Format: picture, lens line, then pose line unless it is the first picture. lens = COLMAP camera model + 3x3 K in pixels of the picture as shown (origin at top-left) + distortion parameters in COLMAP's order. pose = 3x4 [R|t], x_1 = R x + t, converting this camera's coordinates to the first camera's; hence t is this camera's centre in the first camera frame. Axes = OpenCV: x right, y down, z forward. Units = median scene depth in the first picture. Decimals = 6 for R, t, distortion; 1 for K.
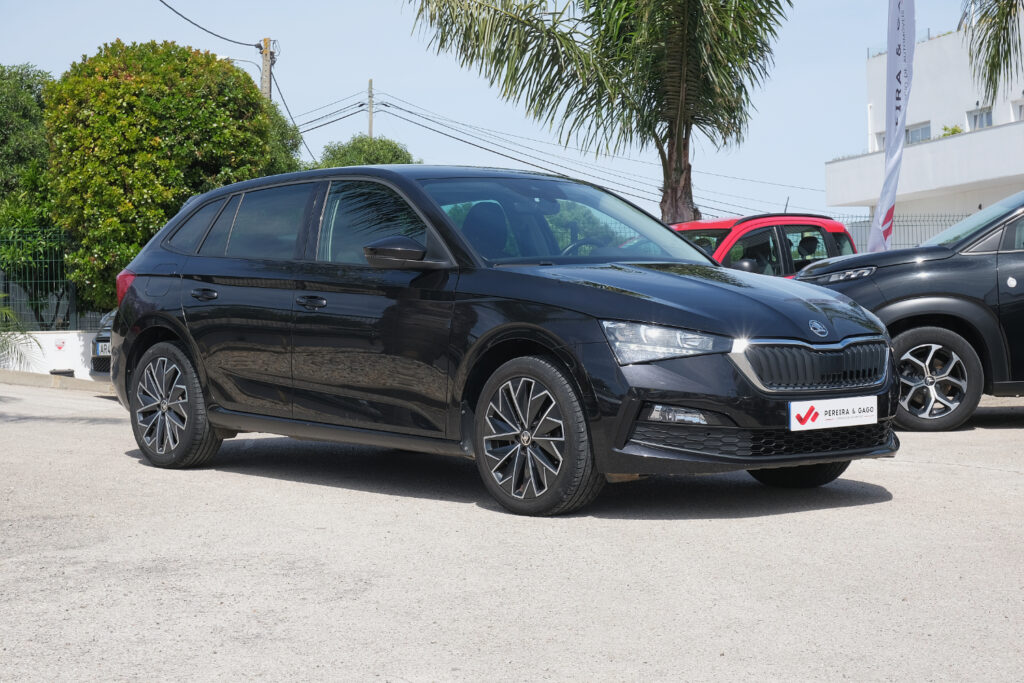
lens RADIAL K [[1997.9, 0, 512.0], [0, 1997.9, 341.5], [0, 0, 1]] dist [-0.046250, 0.118130]
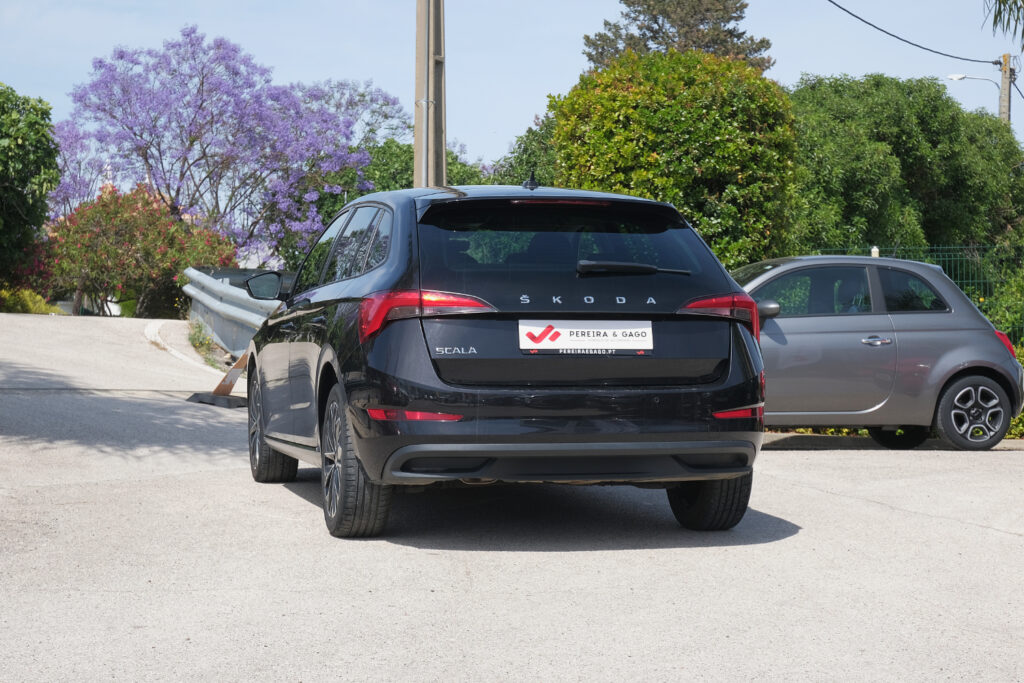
lens RADIAL K [[2003.7, 0, 516.7], [0, 2003.7, 368.6], [0, 0, 1]] dist [-0.065343, 0.231753]
pose [[0.914077, 0.019666, -0.405063, 0.136864], [-0.020469, 0.999788, 0.002351, -0.004646], [0.405023, 0.006142, 0.914286, 0.137415]]
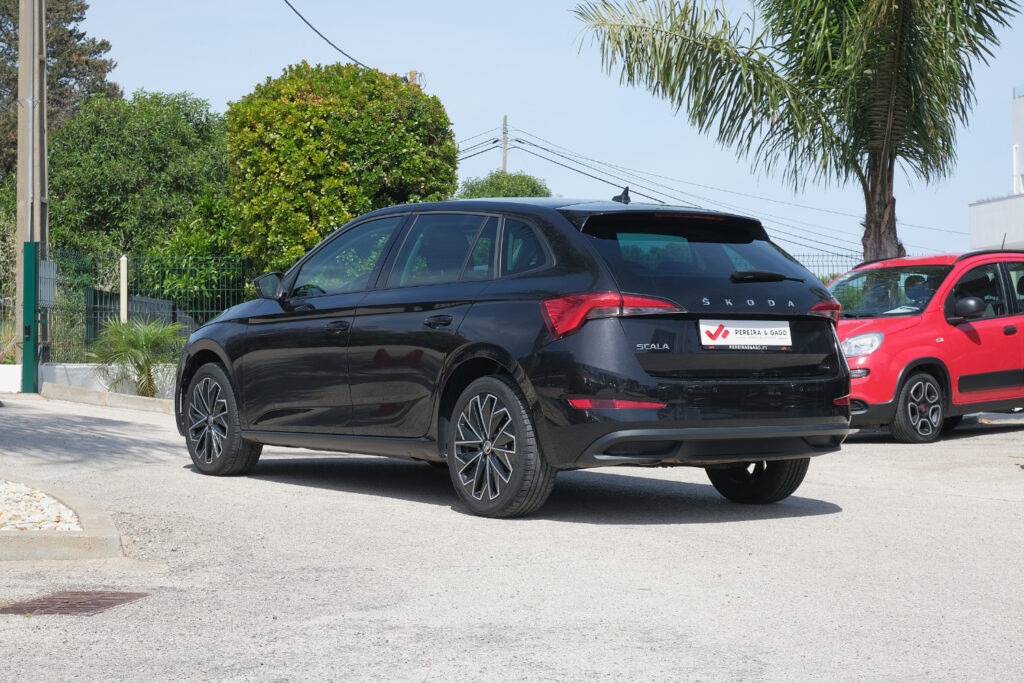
lens RADIAL K [[1997.9, 0, 512.0], [0, 1997.9, 341.5], [0, 0, 1]] dist [-0.046250, 0.118130]
pose [[0.998290, 0.014972, -0.056505, -0.042164], [-0.016092, 0.999682, -0.019425, 0.001045], [0.056196, 0.020301, 0.998213, 0.048167]]
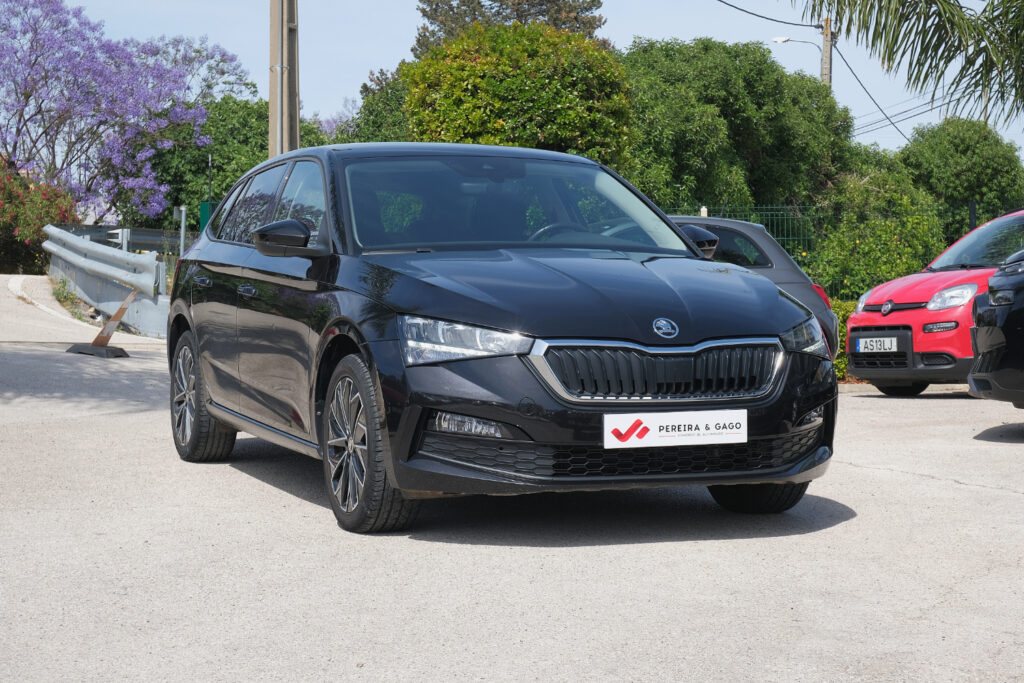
lens RADIAL K [[1997.9, 0, 512.0], [0, 1997.9, 341.5], [0, 0, 1]] dist [-0.046250, 0.118130]
pose [[0.944089, 0.019106, -0.329137, 0.152298], [-0.016613, 0.999808, 0.010384, -0.003529], [0.329272, -0.004336, 0.944225, 0.073474]]
